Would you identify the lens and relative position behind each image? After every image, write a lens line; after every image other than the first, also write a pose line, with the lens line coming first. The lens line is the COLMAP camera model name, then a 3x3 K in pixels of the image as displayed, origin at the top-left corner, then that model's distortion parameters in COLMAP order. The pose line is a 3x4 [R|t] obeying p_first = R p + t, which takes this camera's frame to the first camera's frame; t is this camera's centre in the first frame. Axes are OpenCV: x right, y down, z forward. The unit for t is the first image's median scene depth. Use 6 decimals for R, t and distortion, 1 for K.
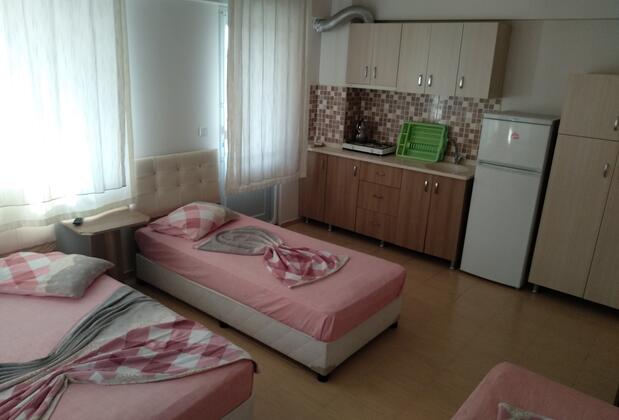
lens RADIAL K [[480.5, 0, 307.3], [0, 480.5, 208.8], [0, 0, 1]] dist [0.013947, -0.035779]
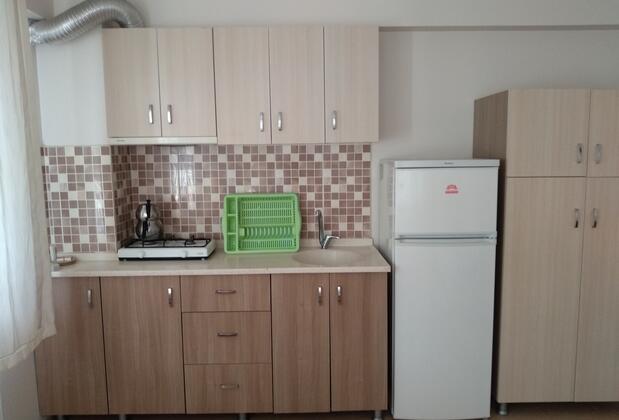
lens RADIAL K [[480.5, 0, 309.5], [0, 480.5, 209.5], [0, 0, 1]] dist [0.013947, -0.035779]
pose [[0.763034, -0.128137, 0.633530, -0.096703], [0.234738, 0.968166, -0.086902, -0.086606], [-0.602227, 0.215023, 0.768823, 0.474558]]
